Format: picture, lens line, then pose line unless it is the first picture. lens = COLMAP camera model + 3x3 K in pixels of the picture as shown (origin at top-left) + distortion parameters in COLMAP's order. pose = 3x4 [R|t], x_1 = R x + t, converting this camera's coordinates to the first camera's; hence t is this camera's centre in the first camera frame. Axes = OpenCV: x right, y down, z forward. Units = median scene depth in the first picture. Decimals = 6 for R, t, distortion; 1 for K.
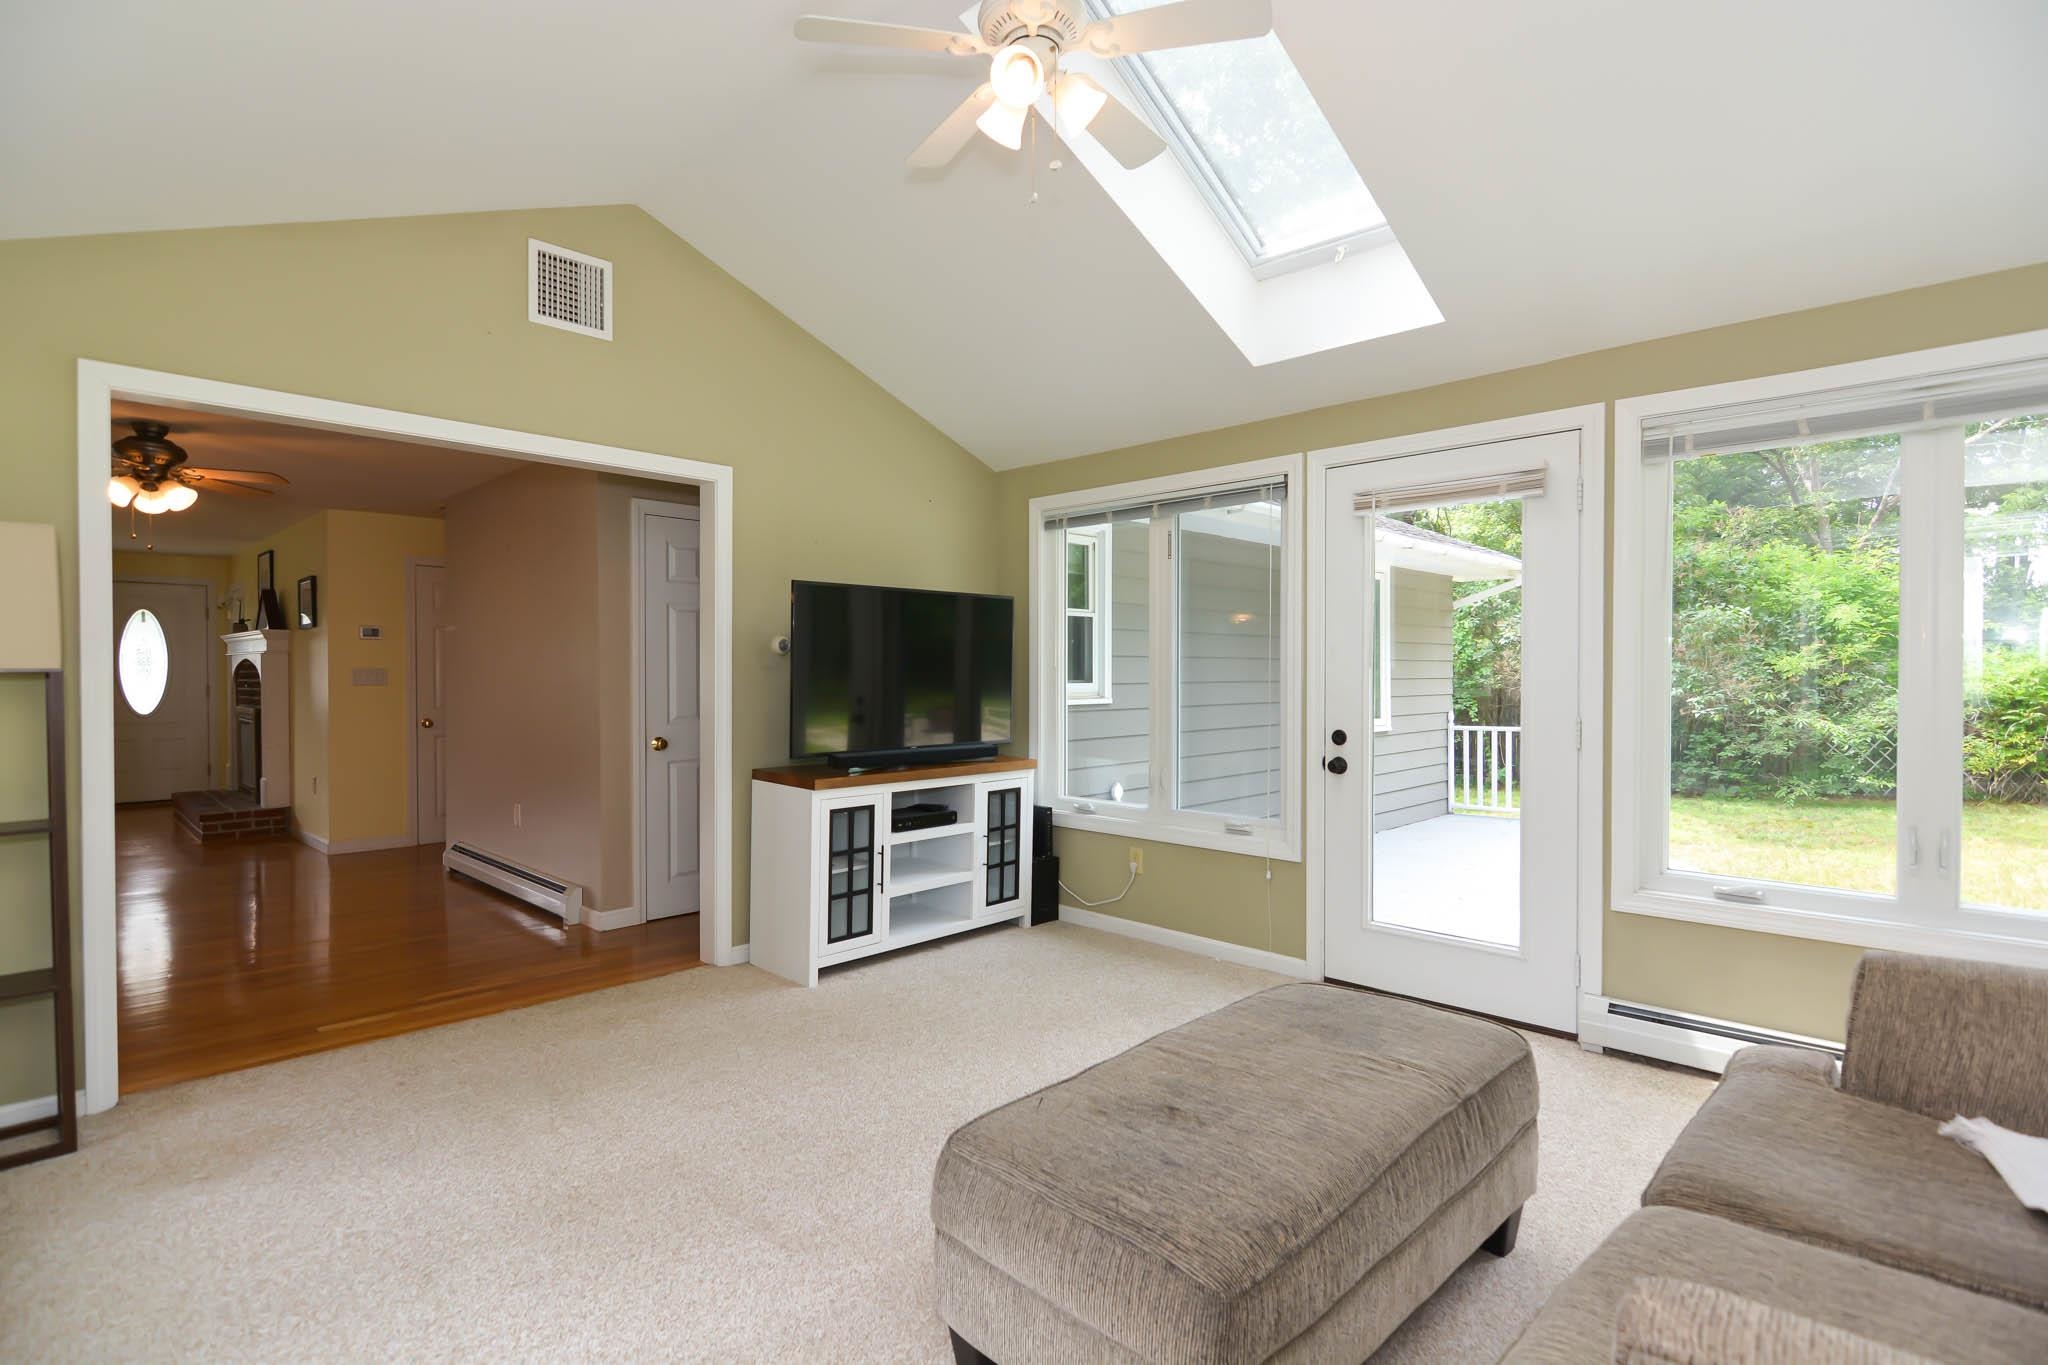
lens RADIAL K [[984.8, 0, 1026.8], [0, 984.8, 685.9], [0, 0, 1]] dist [0.003958, -0.006738]
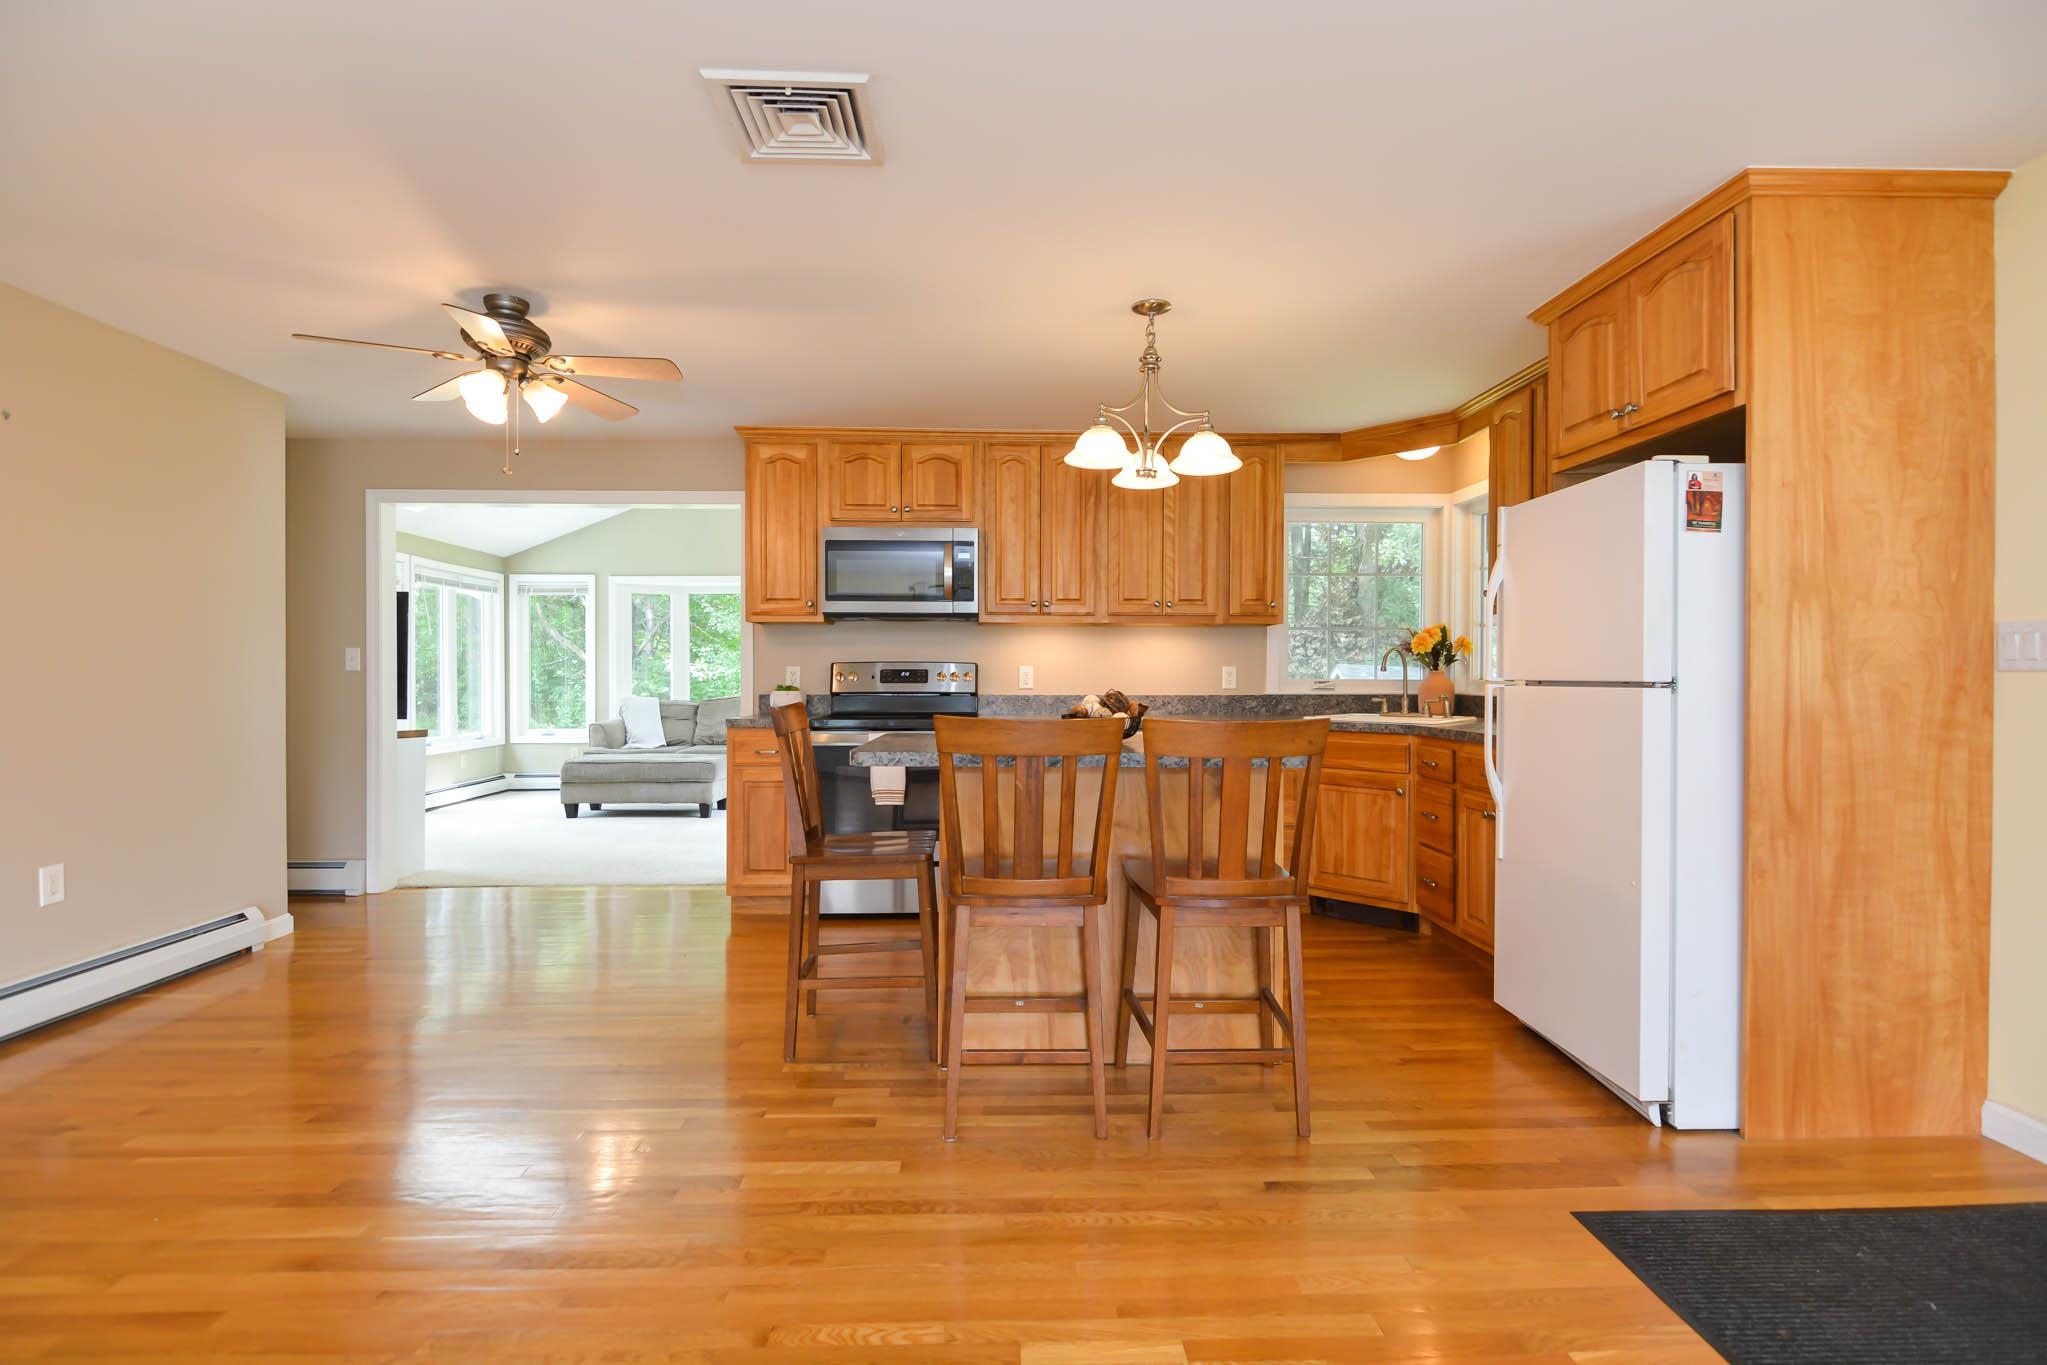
lens RADIAL K [[982.4, 0, 1031.8], [0, 982.4, 686.3], [0, 0, 1]] dist [0.006859, -0.006610]
pose [[-0.724111, -0.008695, 0.689629, -0.995624], [0.006256, 0.999797, 0.019175, 0.002721], [-0.689655, 0.018199, -0.723909, 0.754594]]
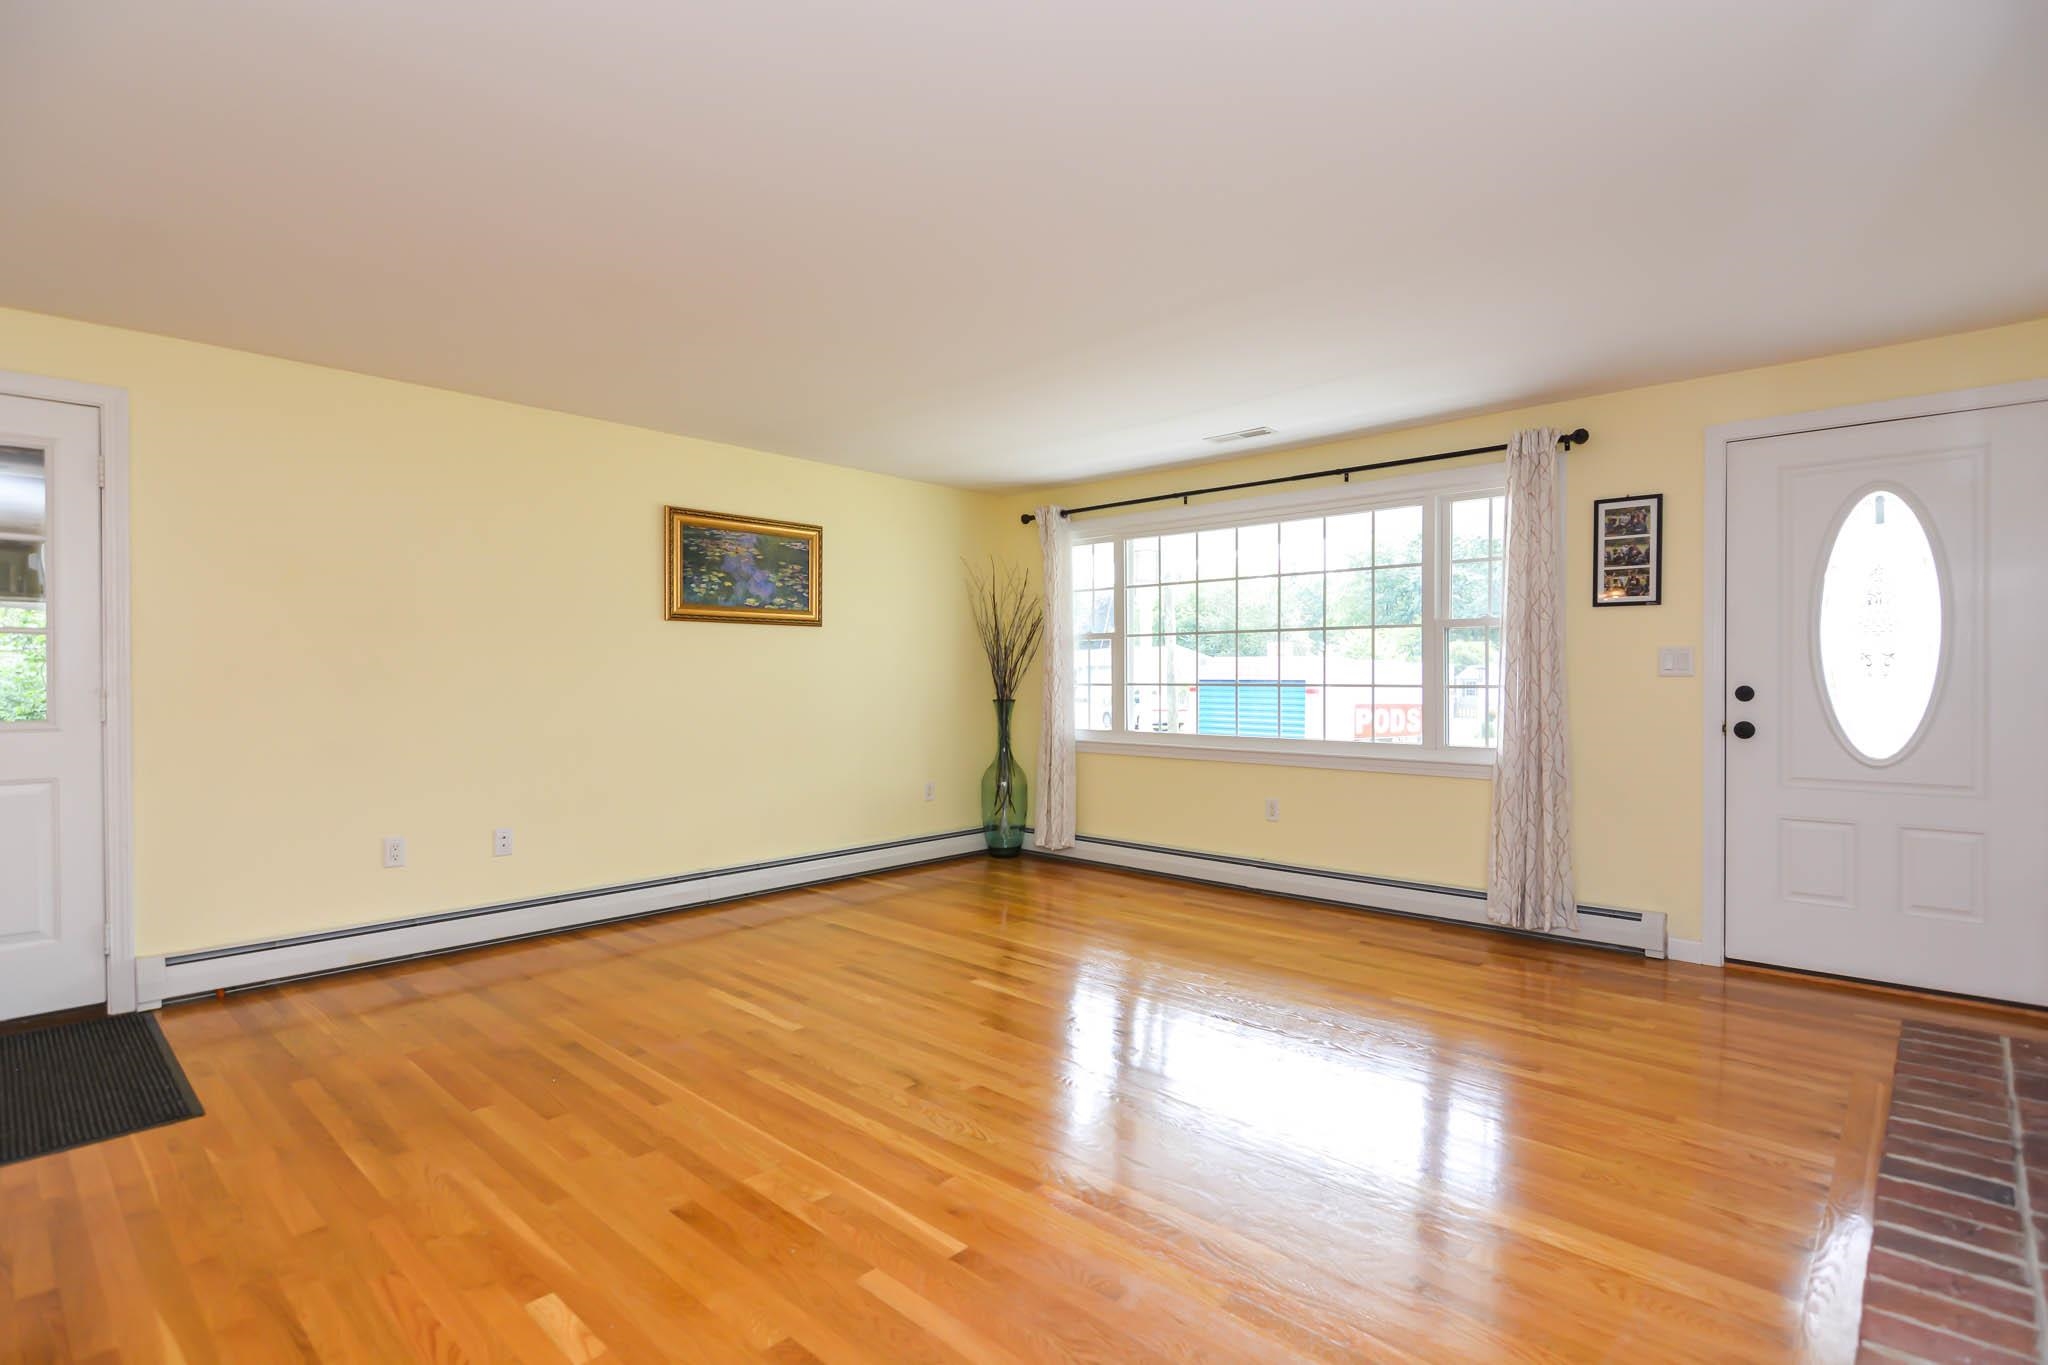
lens RADIAL K [[982.8, 0, 1032.3], [0, 982.8, 686.3], [0, 0, 1]] dist [0.006859, -0.006610]
pose [[0.025874, 0.009284, -0.999622, -0.645127], [-0.009914, 0.999910, 0.009031, -0.000988], [0.999616, 0.009676, 0.025964, 0.817665]]
